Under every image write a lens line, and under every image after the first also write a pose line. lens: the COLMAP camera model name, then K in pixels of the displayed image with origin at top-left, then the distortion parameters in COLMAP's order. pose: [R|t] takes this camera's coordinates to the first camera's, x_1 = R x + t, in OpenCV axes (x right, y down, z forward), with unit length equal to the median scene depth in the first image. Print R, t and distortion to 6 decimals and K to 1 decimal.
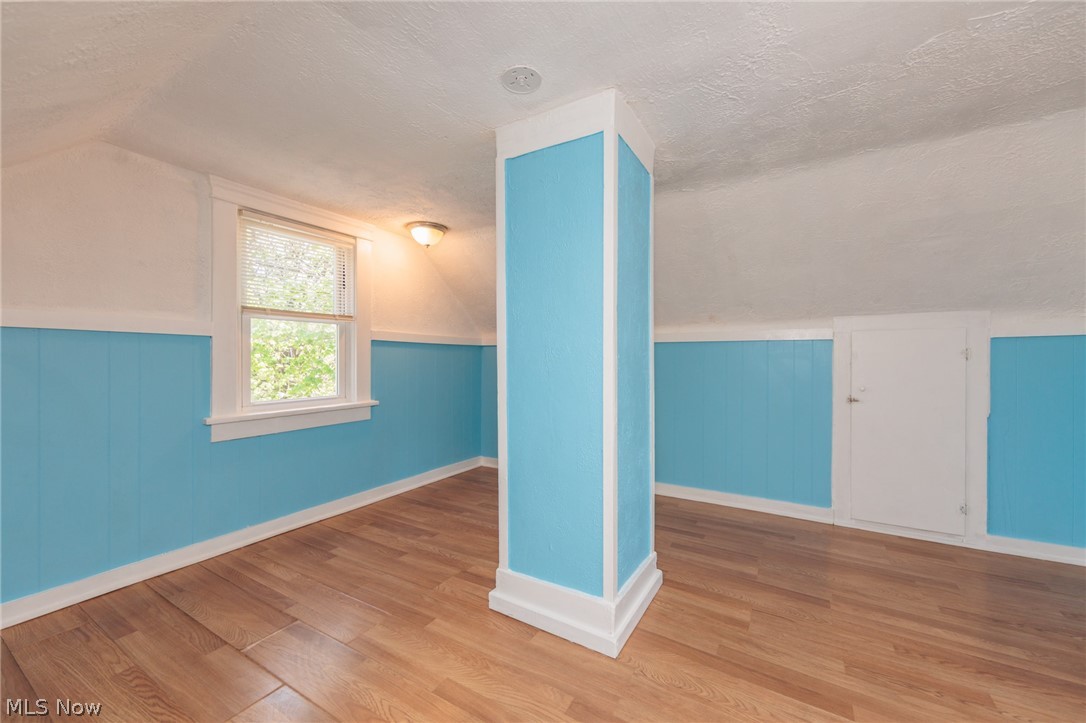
lens RADIAL K [[424.7, 0, 541.2], [0, 424.7, 359.8], [0, 0, 1]] dist [-0.000941, -0.000306]
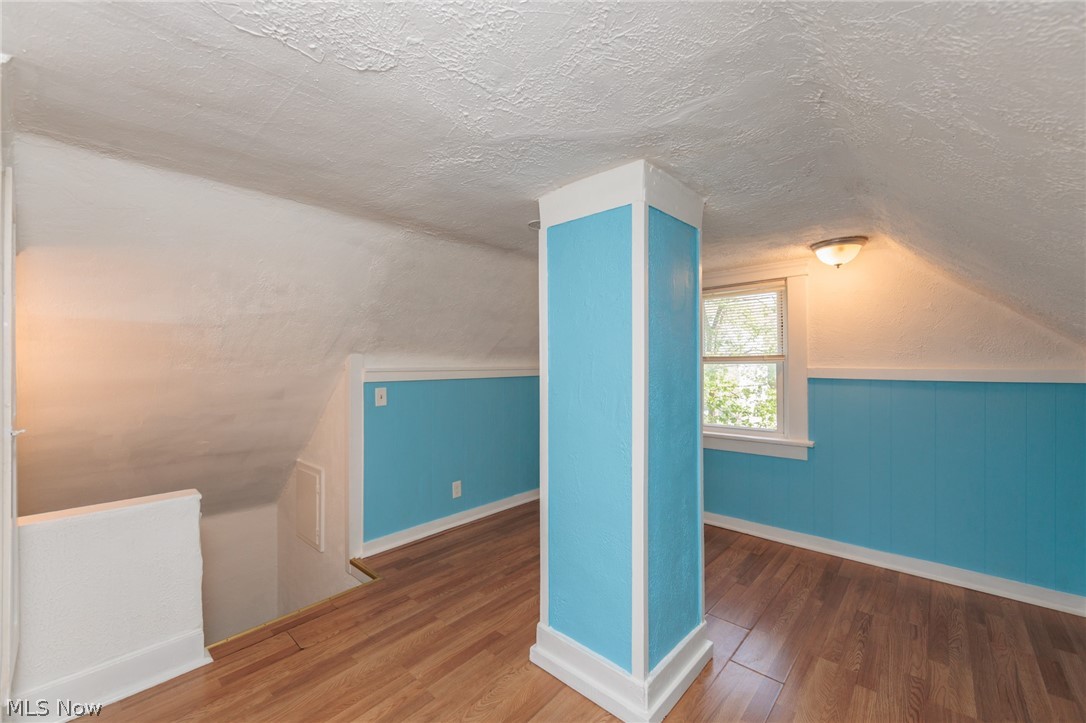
lens RADIAL K [[424.7, 0, 541.2], [0, 424.7, 359.8], [0, 0, 1]] dist [-0.000941, -0.000306]
pose [[-0.200053, -0.015355, -0.979665, 0.680386], [0.004132, 0.999855, -0.016516, -0.076904], [0.979776, -0.007352, -0.199961, 0.624157]]
